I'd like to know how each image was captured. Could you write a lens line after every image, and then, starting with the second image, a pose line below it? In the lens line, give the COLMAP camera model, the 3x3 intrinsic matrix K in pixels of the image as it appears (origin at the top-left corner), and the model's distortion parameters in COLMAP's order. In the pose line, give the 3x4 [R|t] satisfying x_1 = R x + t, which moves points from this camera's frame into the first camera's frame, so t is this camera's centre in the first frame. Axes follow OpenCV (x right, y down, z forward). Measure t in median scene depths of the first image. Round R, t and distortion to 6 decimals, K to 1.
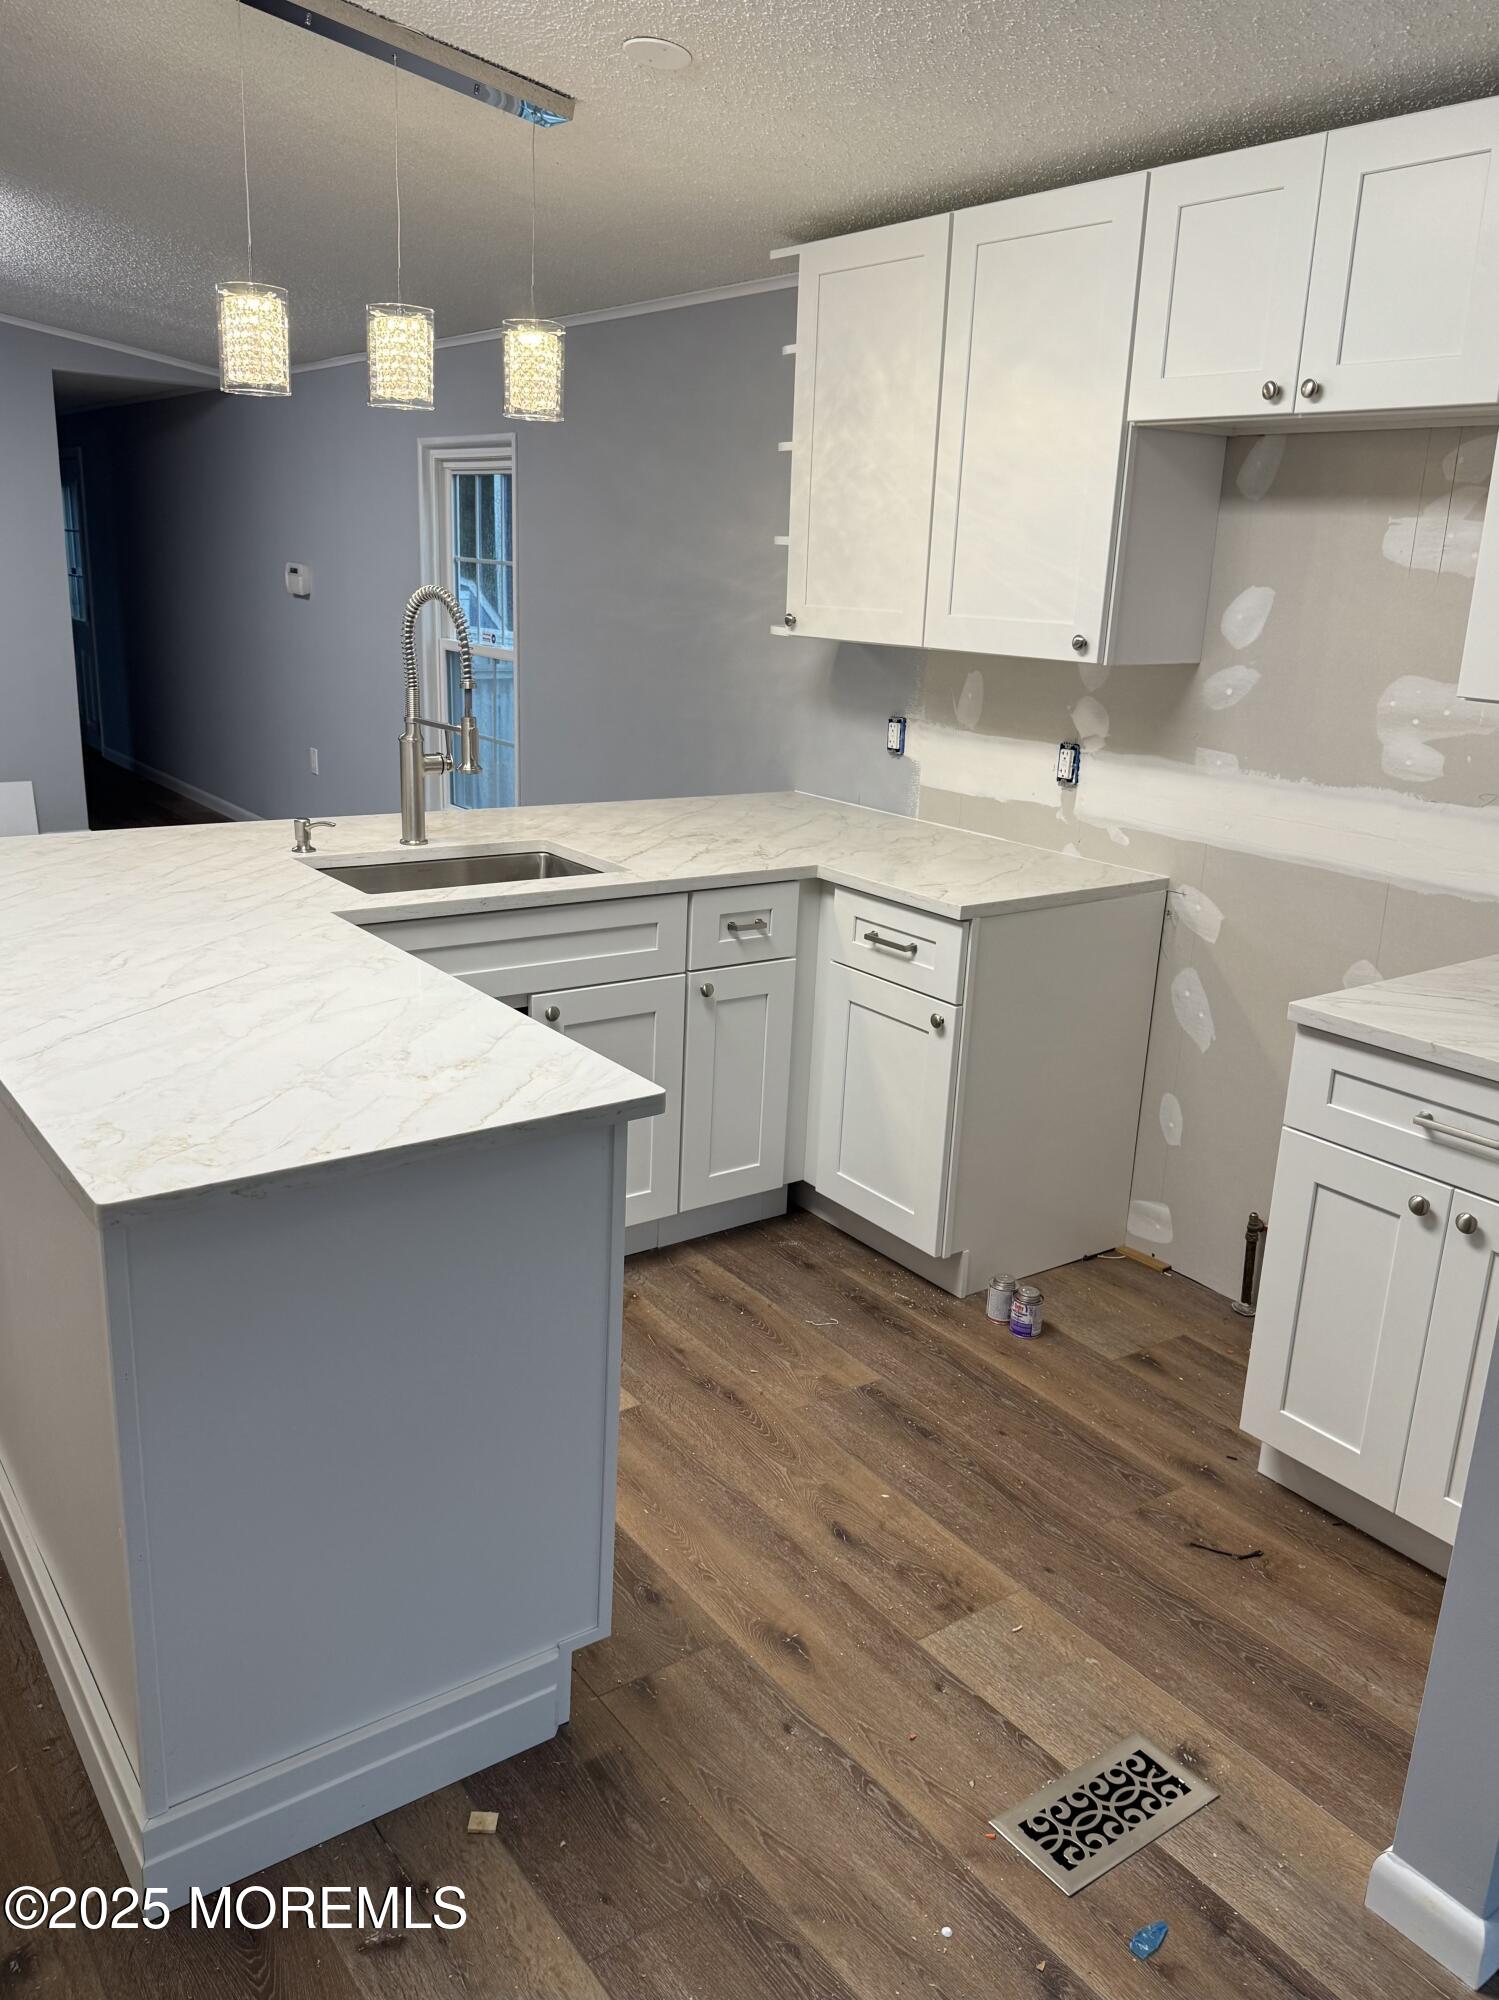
lens RADIAL K [[1550.0, 0, 745.1], [0, 1550.0, 1014.8], [0, 0, 1]] dist [0.039195, -0.046023]
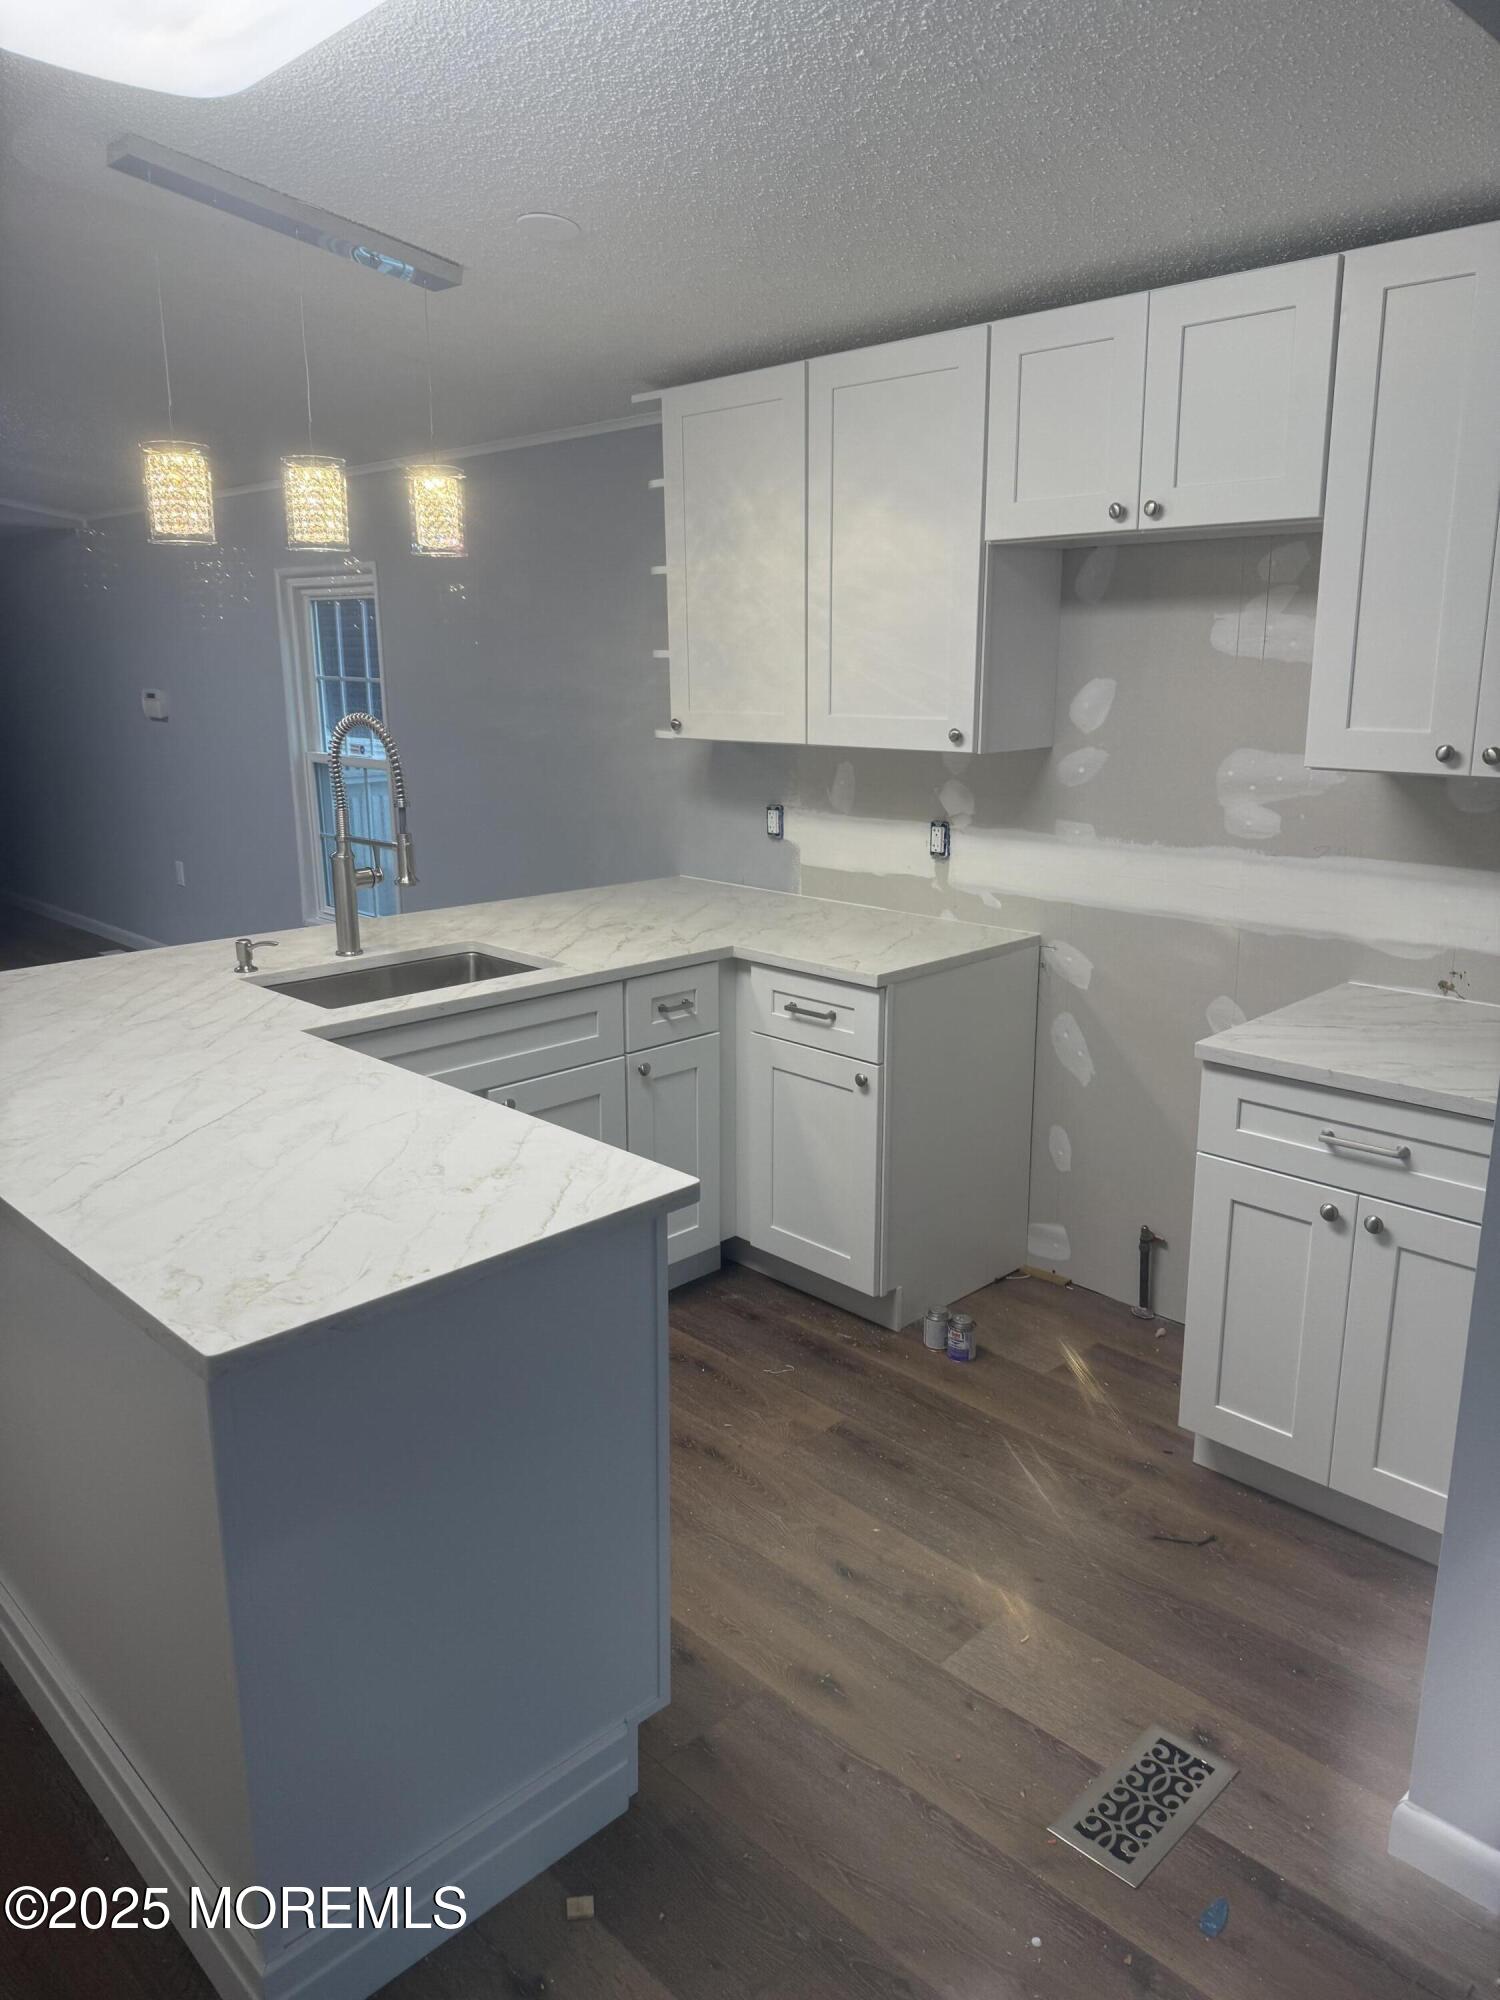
lens RADIAL K [[1422.4, 0, 743.6], [0, 1422.4, 998.1], [0, 0, 1]] dist [0.025397, -0.028527]
pose [[0.987456, -0.079529, 0.136404, -0.097233], [0.085615, 0.995551, -0.039337, -0.023567], [-0.132669, 0.050522, 0.989872, 0.013929]]
